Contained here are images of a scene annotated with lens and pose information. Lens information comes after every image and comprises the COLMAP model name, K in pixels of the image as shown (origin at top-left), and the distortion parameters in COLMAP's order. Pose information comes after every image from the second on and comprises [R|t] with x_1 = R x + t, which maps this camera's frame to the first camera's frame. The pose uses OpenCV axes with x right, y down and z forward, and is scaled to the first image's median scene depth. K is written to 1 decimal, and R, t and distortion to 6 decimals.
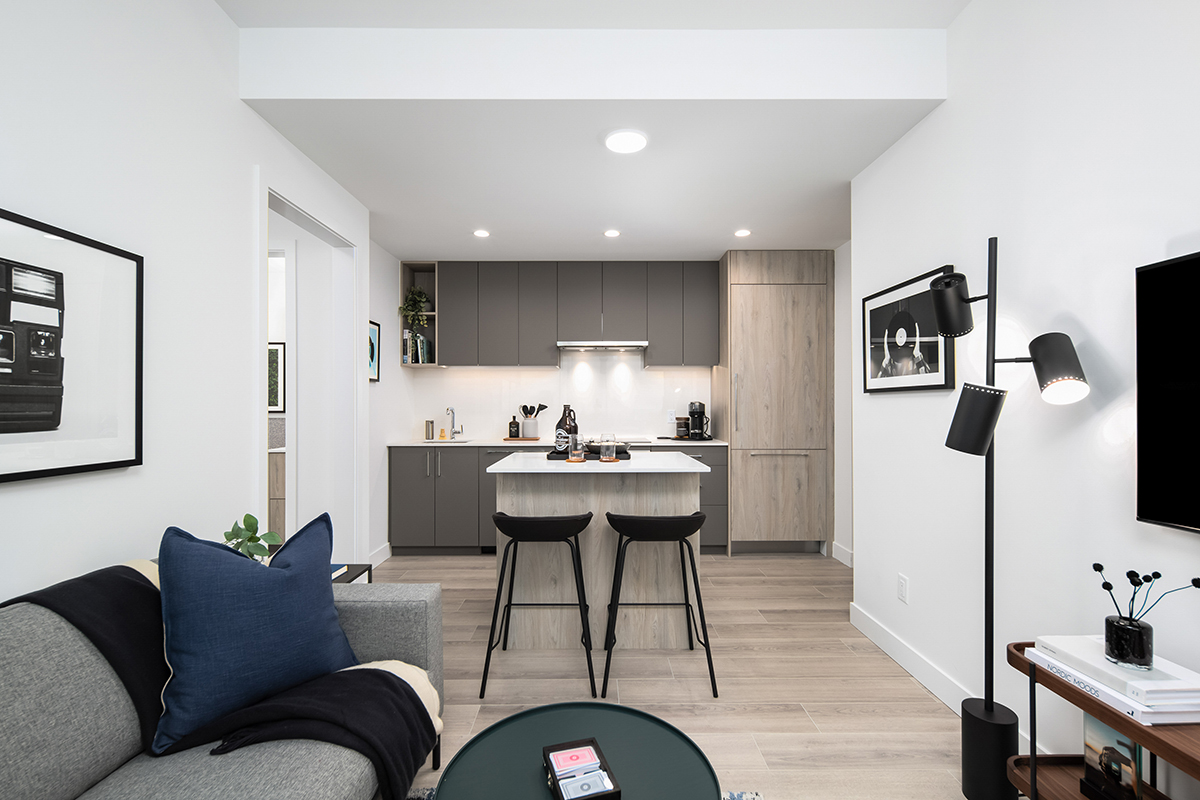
lens RADIAL K [[523.1, 0, 598.6], [0, 523.1, 408.2], [0, 0, 1]] dist [-0.007739, 0.001459]
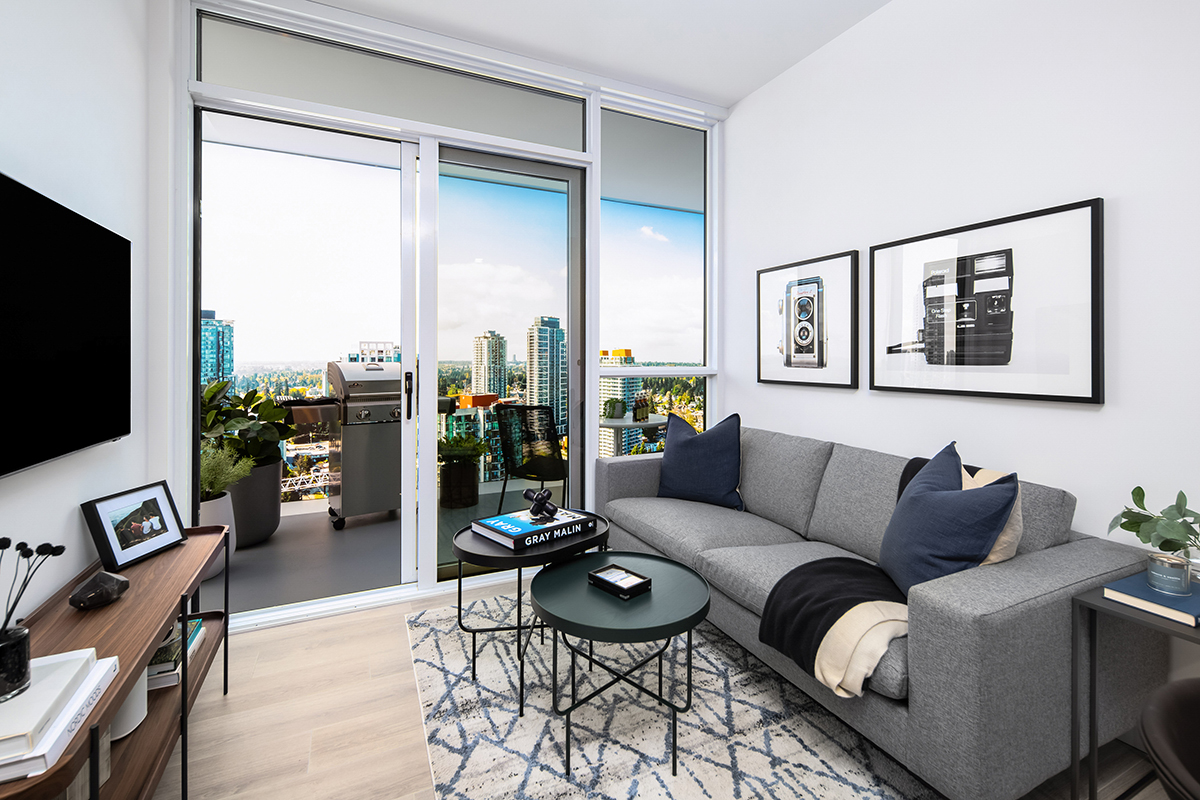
lens RADIAL K [[523.1, 0, 594.5], [0, 523.1, 360.9], [0, 0, 1]] dist [-0.007739, 0.001459]
pose [[-0.907465, 0.000924, -0.420127, 0.161841], [-0.001463, 0.999985, 0.005358, 0.007873], [0.420125, 0.005477, -0.907450, 0.560865]]
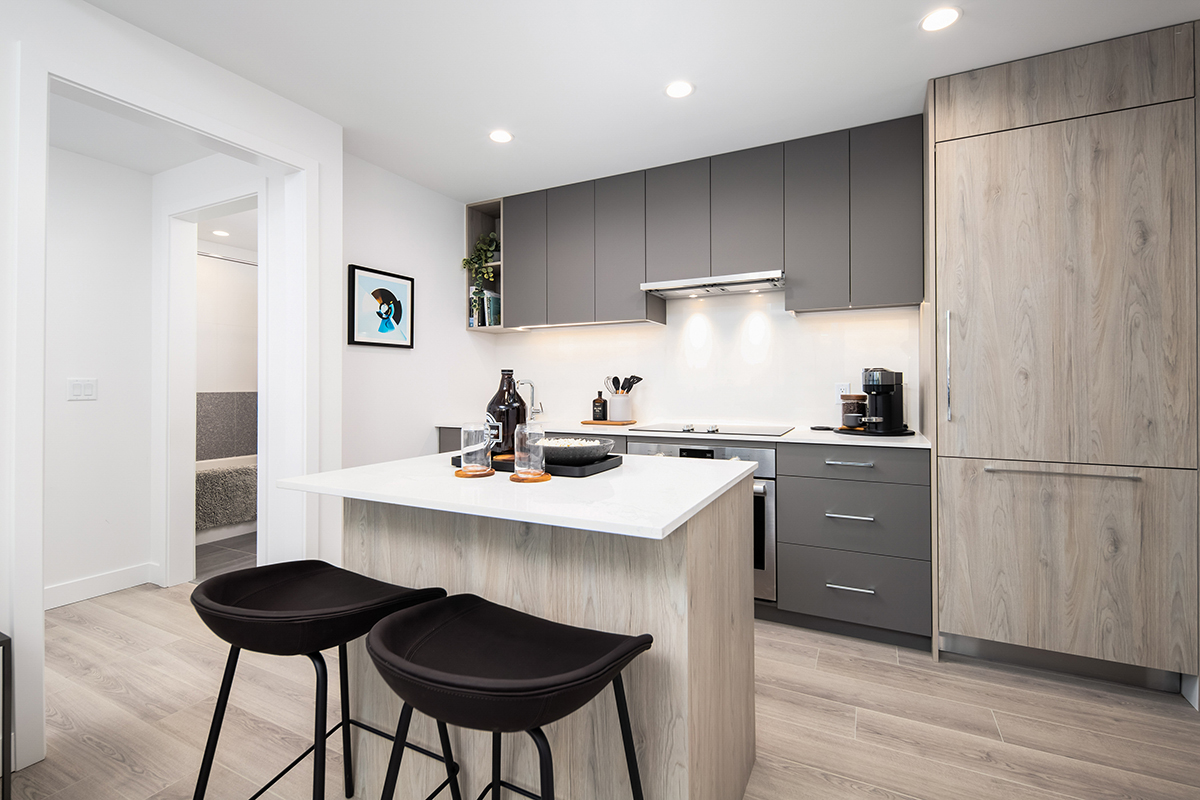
lens RADIAL K [[523.1, 0, 585.3], [0, 523.1, 382.7], [0, 0, 1]] dist [-0.007739, 0.001459]
pose [[0.878493, -0.002674, -0.477749, 0.192384], [-0.000292, 0.999981, -0.006134, 0.008010], [0.477756, 0.005528, 0.878475, 0.370335]]
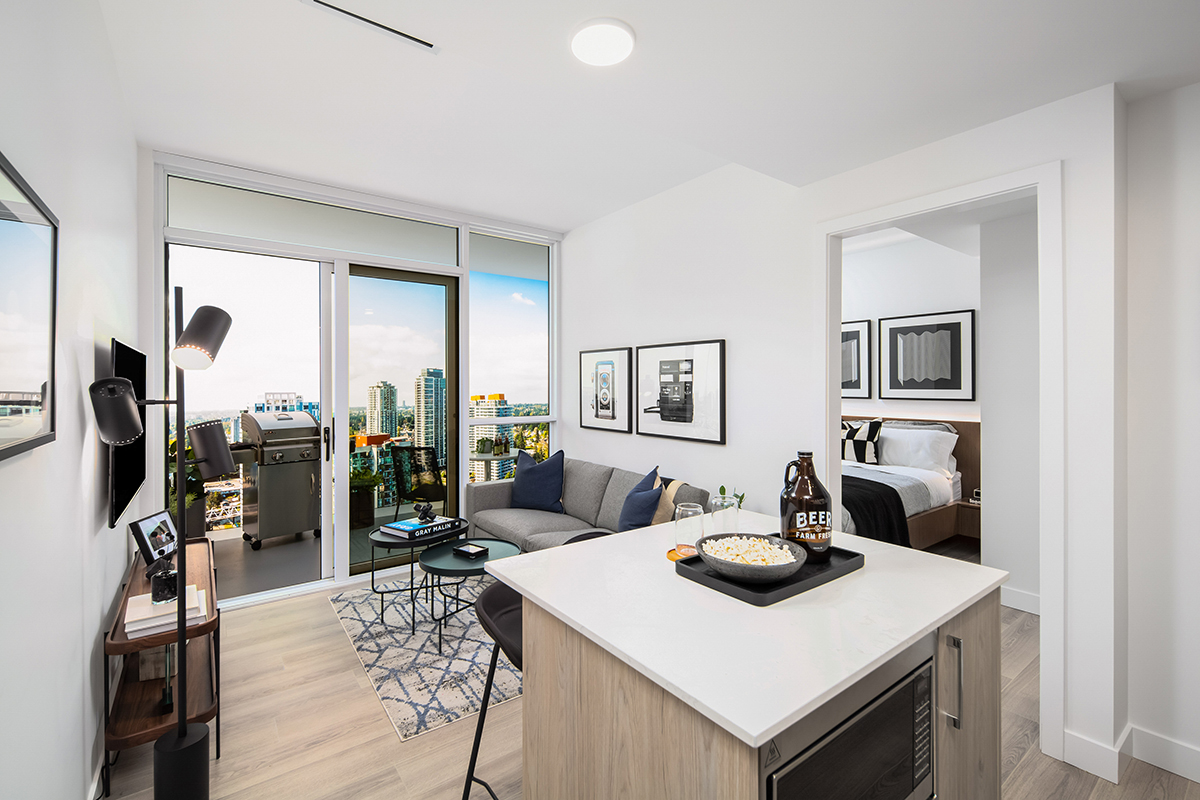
lens RADIAL K [[523.1, 0, 595.9], [0, 523.1, 388.9], [0, 0, 1]] dist [-0.007739, 0.001459]
pose [[-0.802196, 0.006706, -0.597024, 0.257396], [0.000456, 0.999944, 0.010618, -0.046069], [0.597061, 0.008246, -0.802153, 0.858327]]
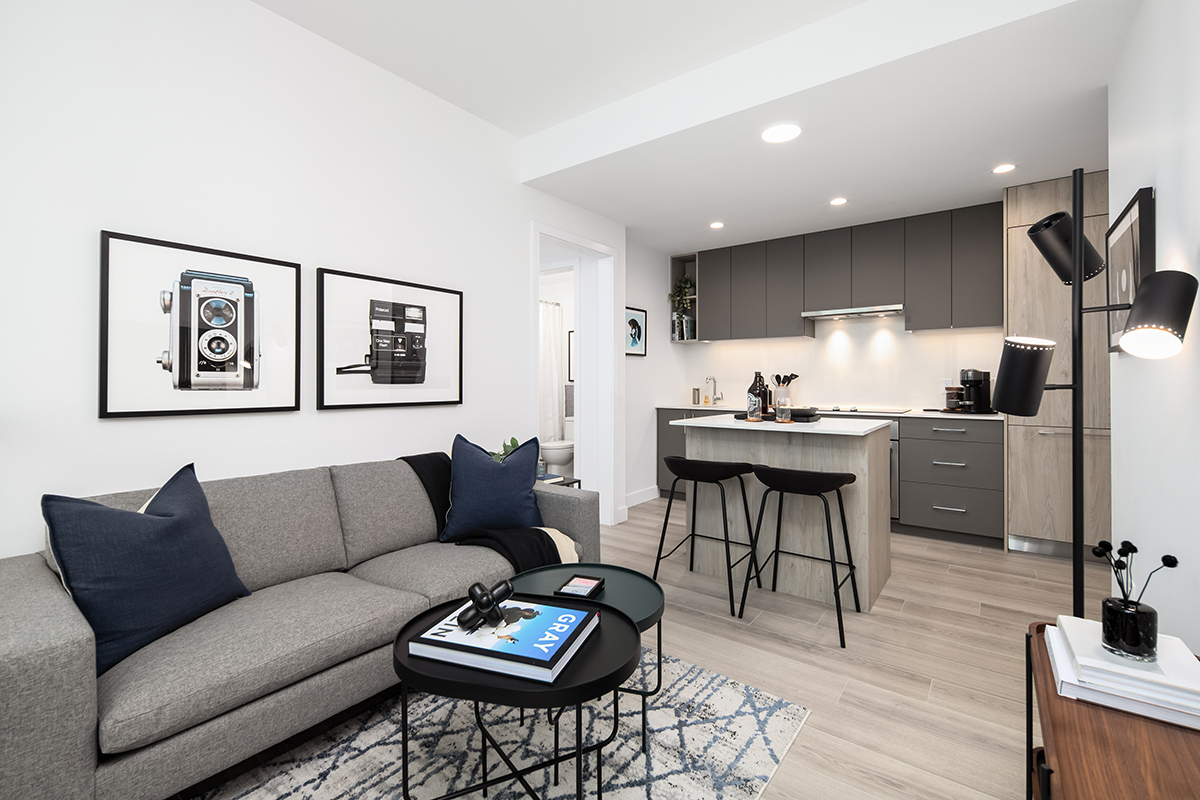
lens RADIAL K [[523.1, 0, 602.7], [0, 523.1, 378.2], [0, 0, 1]] dist [-0.007739, 0.001459]
pose [[0.796784, -0.001194, -0.604263, 0.240014], [-0.002923, 0.999979, -0.005829, 0.009908], [0.604257, 0.006411, 0.796764, -0.066919]]
